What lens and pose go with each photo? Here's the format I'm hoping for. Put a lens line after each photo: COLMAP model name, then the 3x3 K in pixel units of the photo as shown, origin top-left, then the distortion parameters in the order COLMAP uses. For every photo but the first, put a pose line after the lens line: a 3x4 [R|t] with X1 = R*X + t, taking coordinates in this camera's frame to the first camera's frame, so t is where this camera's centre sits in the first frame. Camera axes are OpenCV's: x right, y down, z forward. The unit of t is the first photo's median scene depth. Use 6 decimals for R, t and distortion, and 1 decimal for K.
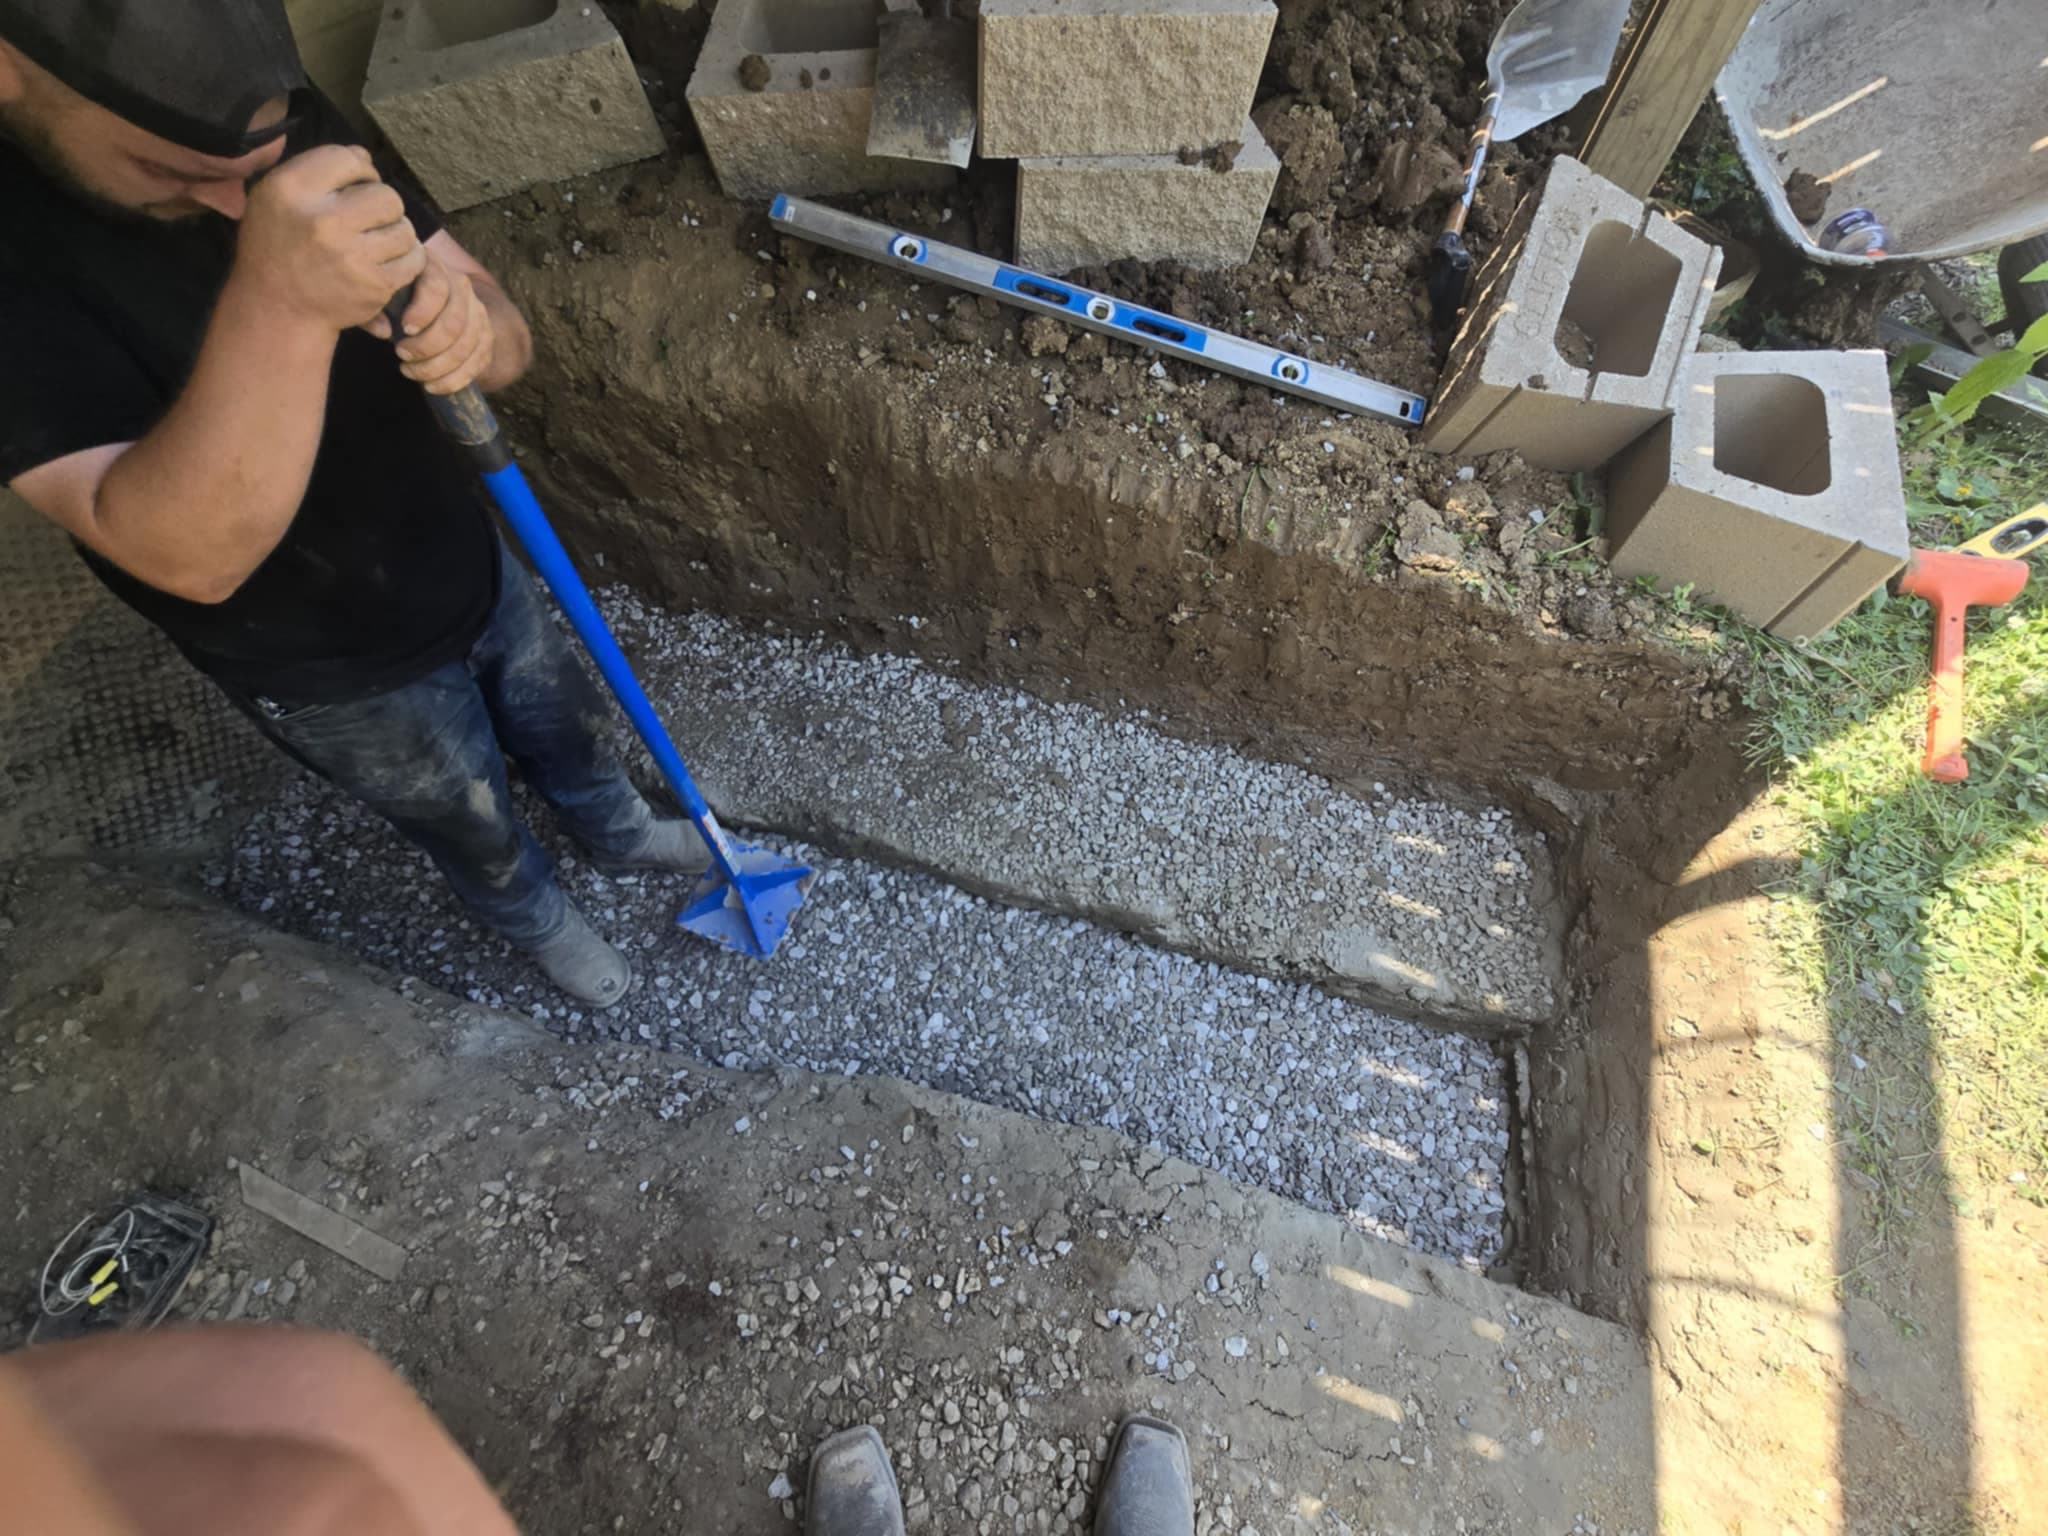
lens RADIAL K [[833.9, 0, 1024.0], [0, 833.9, 768.0], [0, 0, 1]] dist [-0.003767, -0.000300]
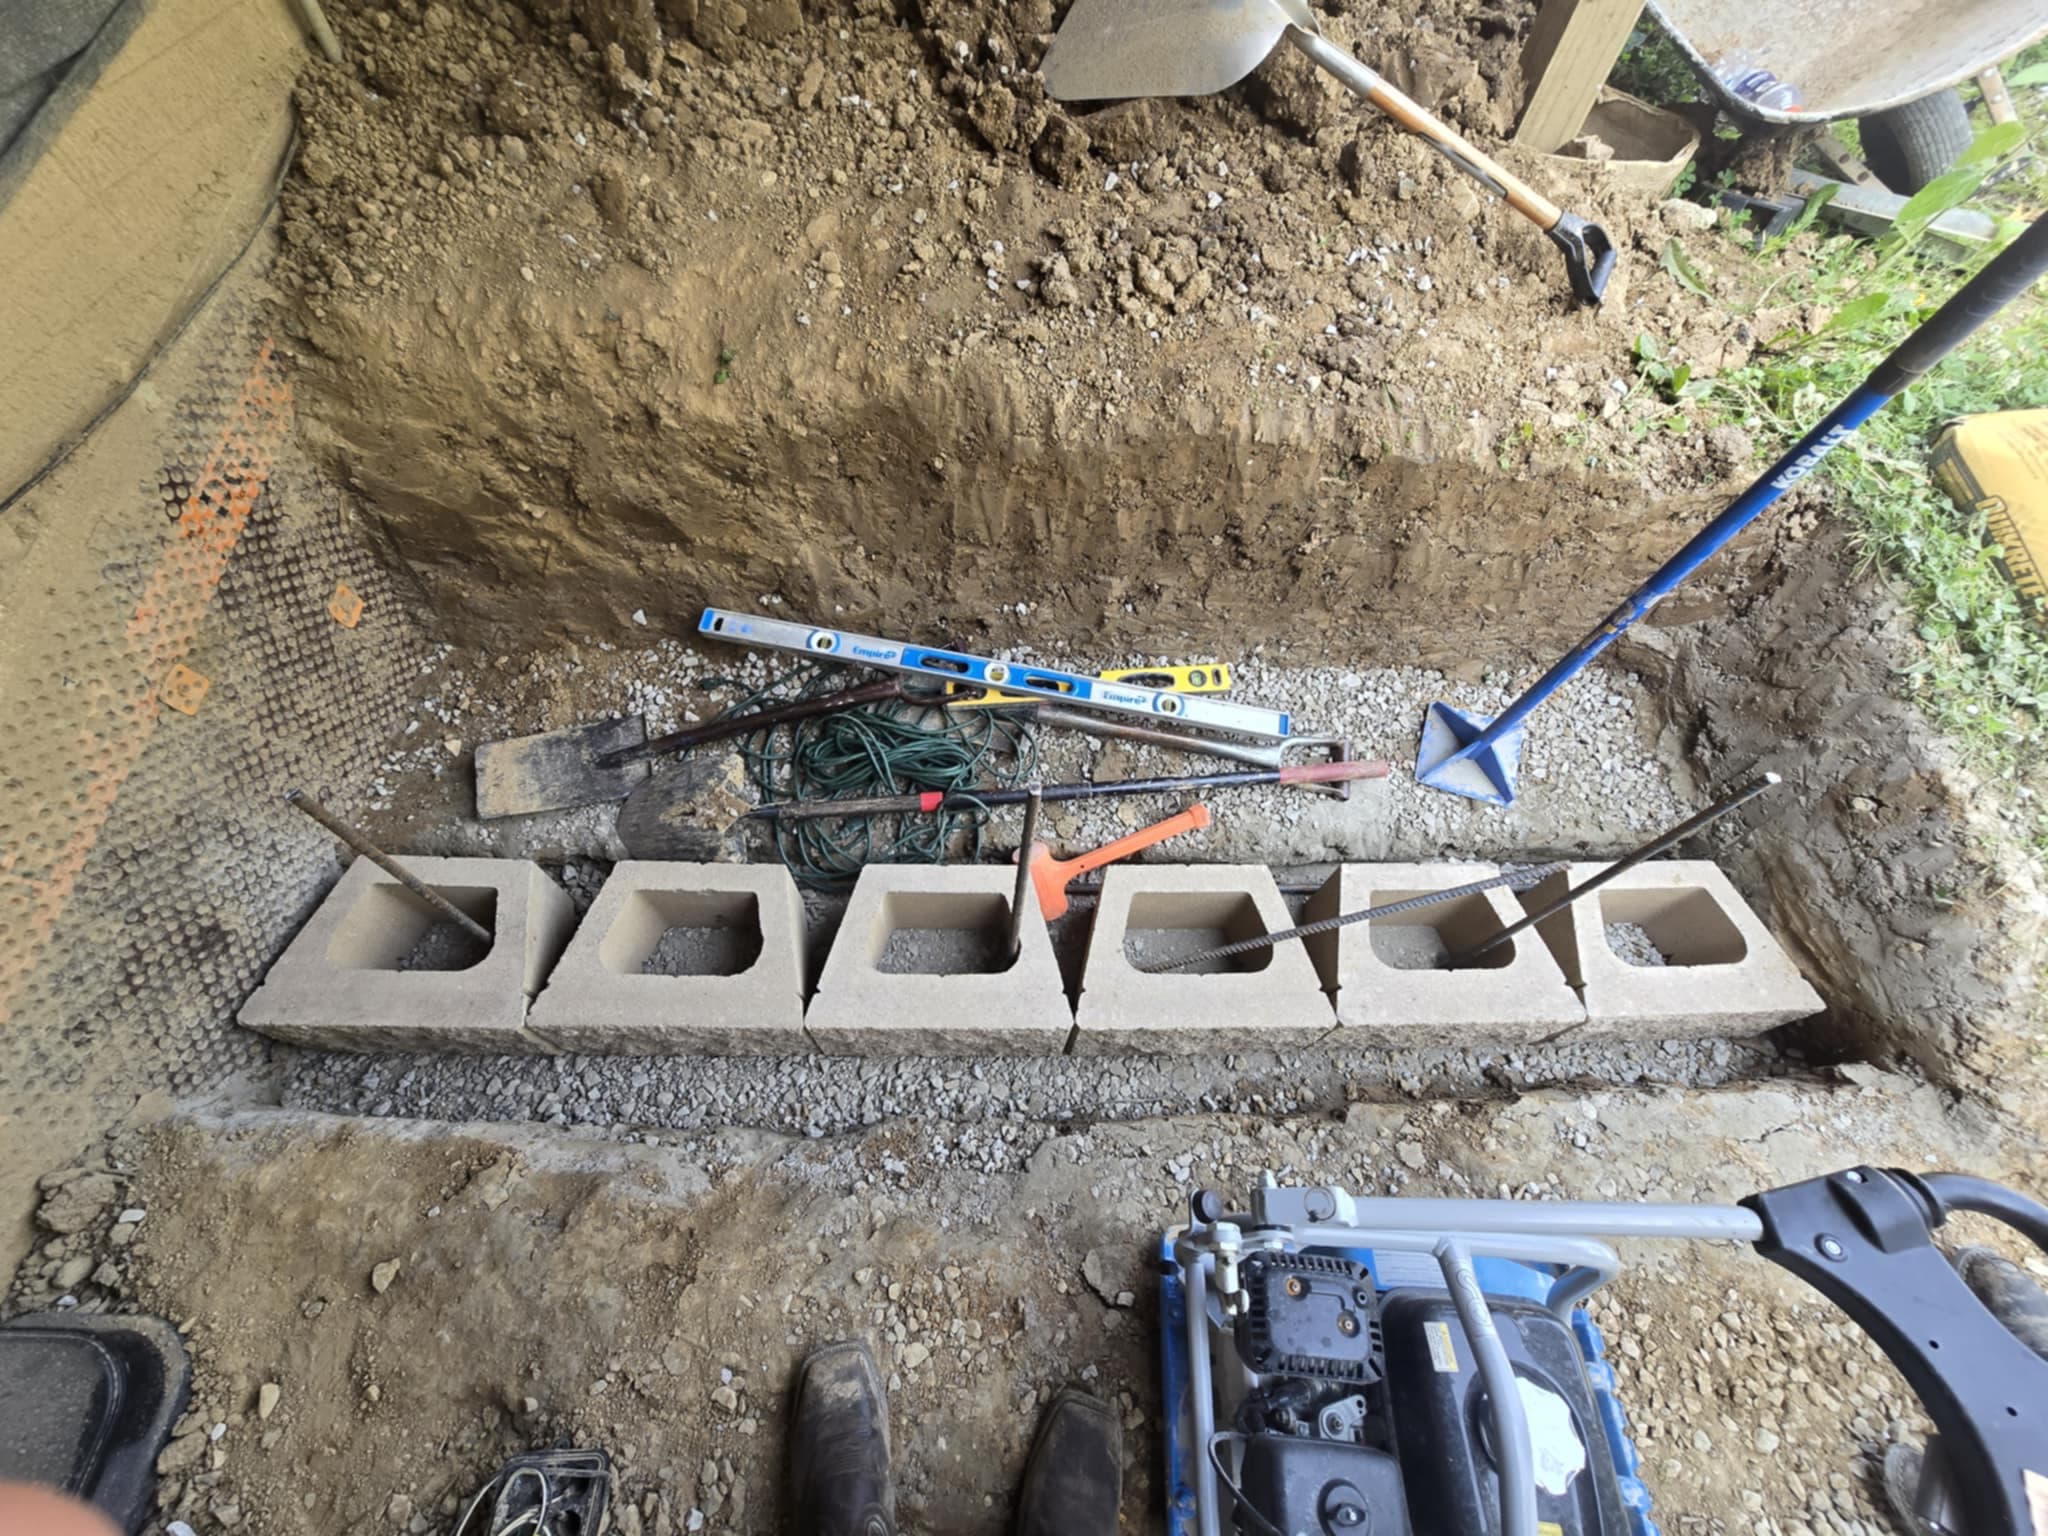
lens RADIAL K [[833.9, 0, 1024.0], [0, 833.9, 768.0], [0, 0, 1]] dist [-0.003767, -0.000300]
pose [[0.952825, -0.247100, 0.176258, -0.405776], [0.239357, 0.968803, 0.064258, -0.069991], [-0.186637, -0.019038, 0.982244, 0.064398]]
